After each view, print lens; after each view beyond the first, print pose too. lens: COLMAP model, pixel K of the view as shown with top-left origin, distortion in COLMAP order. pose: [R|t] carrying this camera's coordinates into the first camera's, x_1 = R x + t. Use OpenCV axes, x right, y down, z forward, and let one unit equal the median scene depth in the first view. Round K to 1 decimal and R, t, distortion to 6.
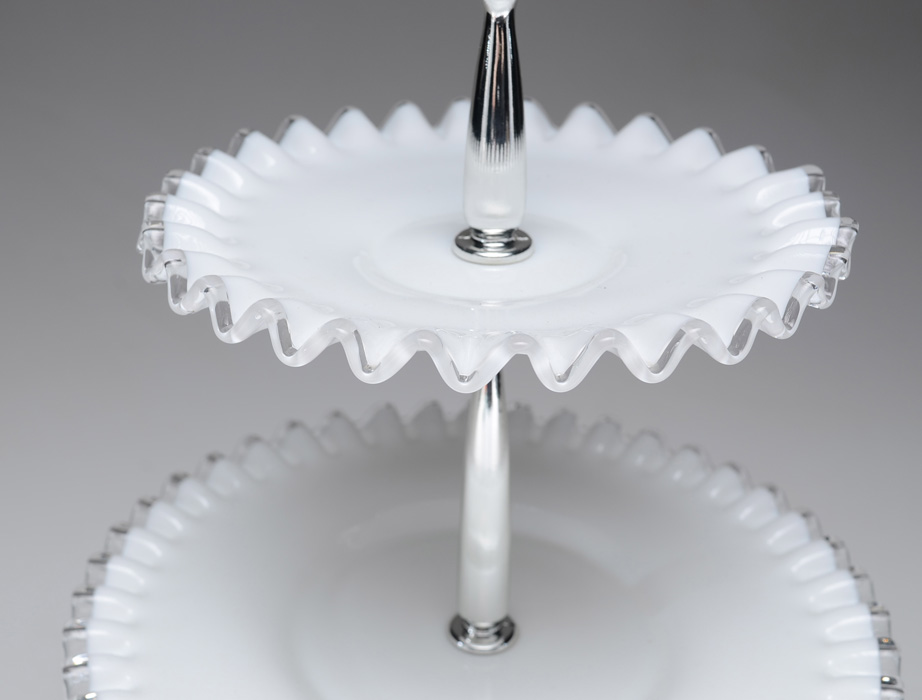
lens RADIAL K [[1306.0, 0, 394.9], [0, 1306.0, 351.6], [0, 0, 1]] dist [-0.036092, -0.037257]
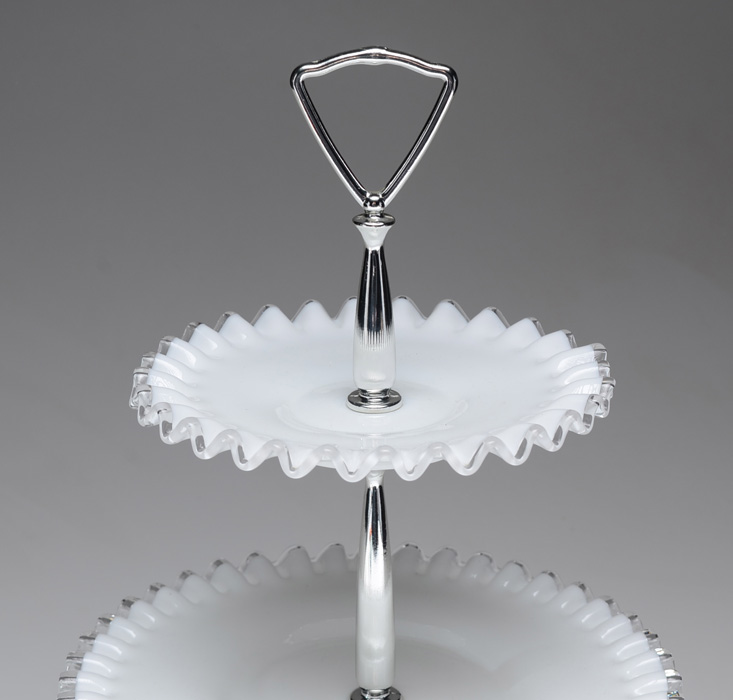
lens RADIAL K [[1912.5, 0, 381.2], [0, 1912.5, 350.5], [0, 0, 1]] dist [0.001269, 0.428888]
pose [[0.998701, -0.010751, 0.049801, -0.022340], [0.017742, 0.989689, -0.142132, 0.165694], [-0.047759, 0.142831, 0.988594, -1.109555]]
